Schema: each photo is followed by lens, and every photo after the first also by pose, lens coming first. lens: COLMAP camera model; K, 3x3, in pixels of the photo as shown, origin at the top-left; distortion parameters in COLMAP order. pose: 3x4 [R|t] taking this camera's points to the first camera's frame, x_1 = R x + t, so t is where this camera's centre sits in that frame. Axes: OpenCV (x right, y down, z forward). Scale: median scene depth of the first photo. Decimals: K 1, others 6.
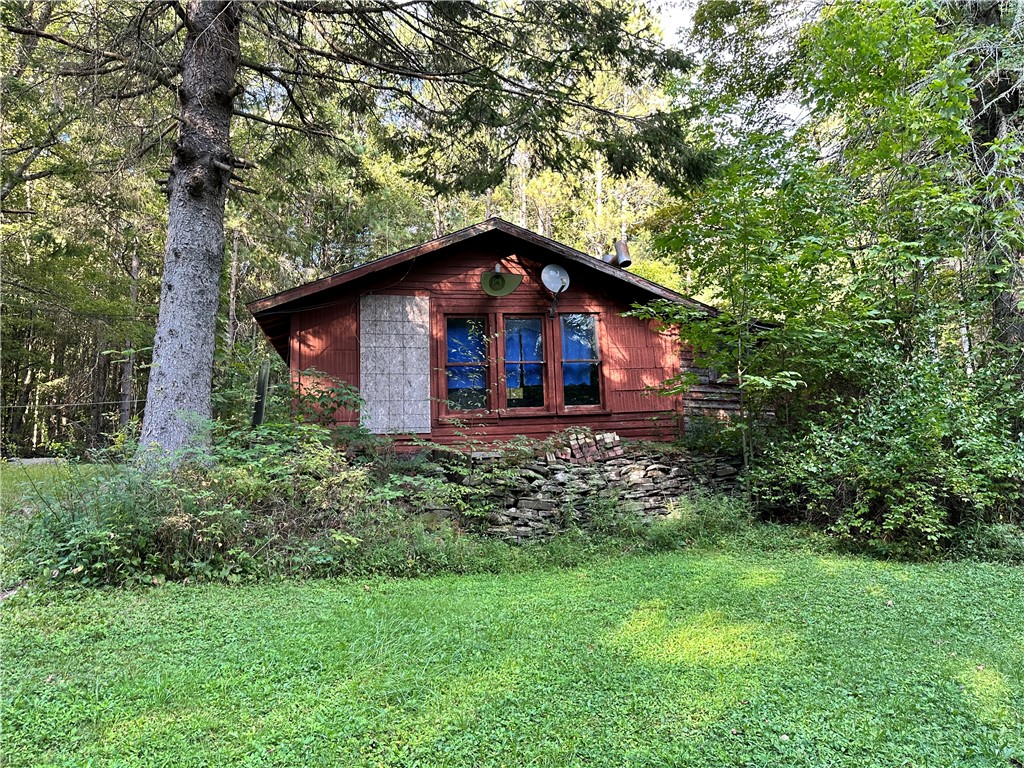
lens RADIAL K [[709.4, 0, 530.3], [0, 709.4, 385.9], [0, 0, 1]] dist [0.064139, -0.087570]
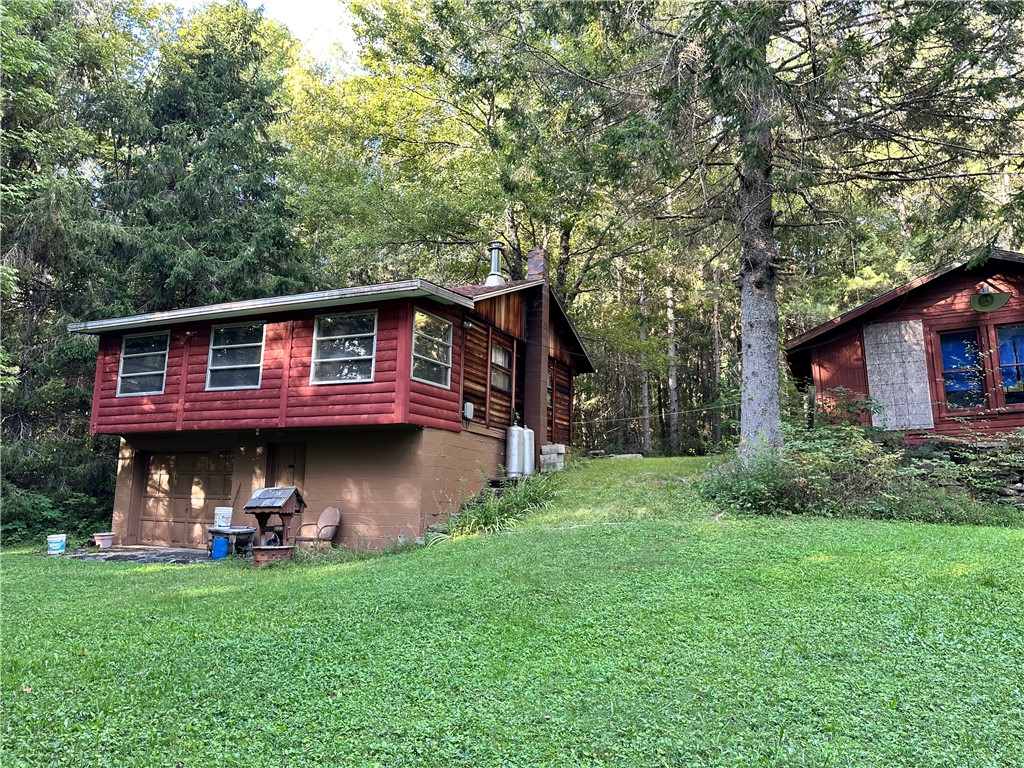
lens RADIAL K [[719.7, 0, 515.5], [0, 719.7, 386.8], [0, 0, 1]] dist [0.080114, -0.087216]
pose [[0.814159, -0.074083, -0.575897, 0.010895], [0.076200, 0.996882, -0.020512, -0.046642], [0.575621, -0.027183, 0.817265, -0.616969]]
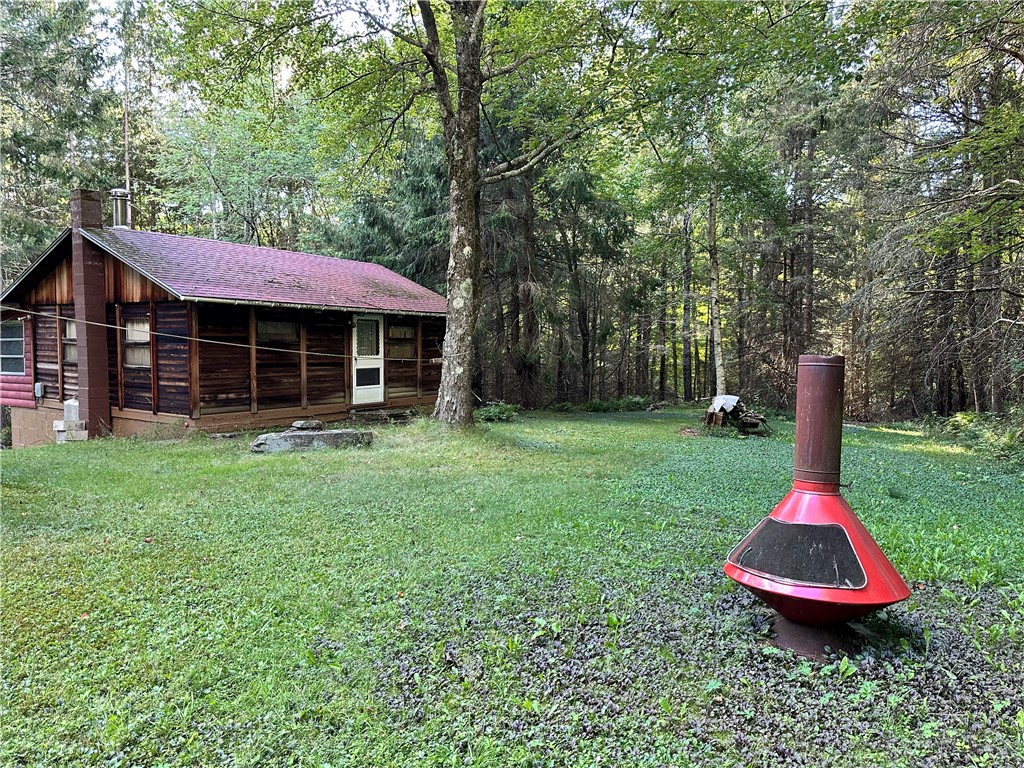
lens RADIAL K [[709.4, 0, 530.3], [0, 709.4, 385.9], [0, 0, 1]] dist [0.064139, -0.087570]
pose [[-0.684724, 0.042657, -0.727553, -0.534834], [0.114258, 0.992224, -0.049358, 0.203012], [0.719790, -0.116925, -0.684274, 2.942678]]
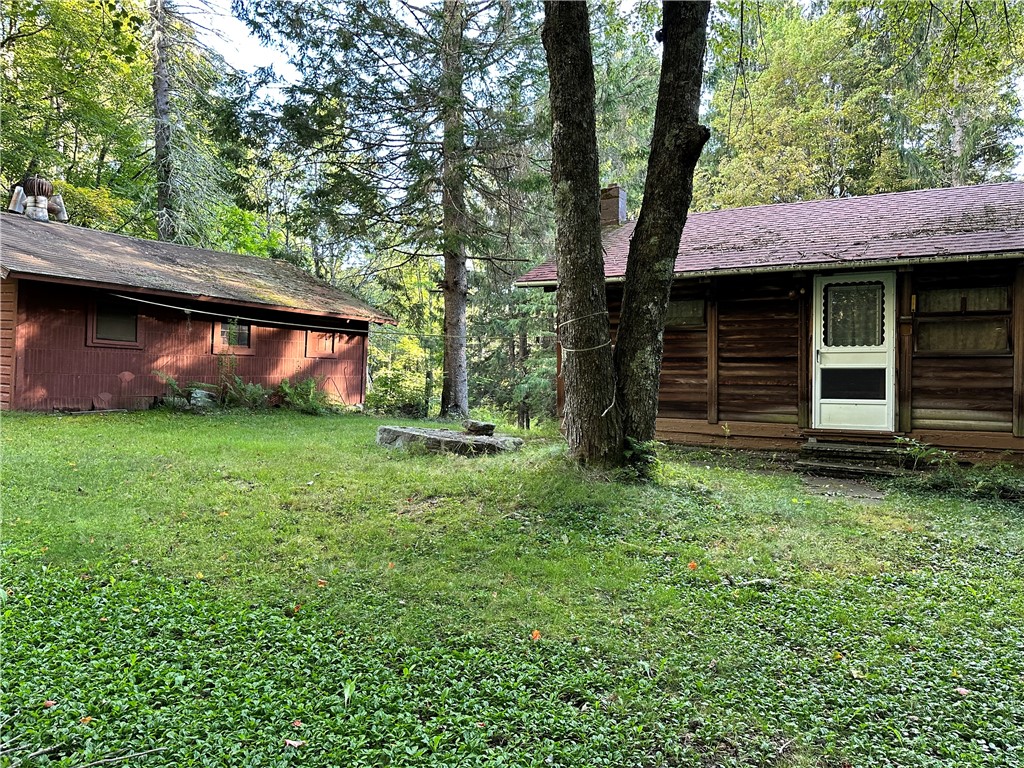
lens RADIAL K [[721.3, 0, 512.6], [0, 721.3, 378.8], [0, 0, 1]] dist [0.139634, -0.196294]
pose [[-0.778085, -0.009535, 0.628086, -1.906361], [-0.102310, 0.988457, -0.111738, 0.205869], [-0.619771, -0.151201, -0.770079, 2.517352]]
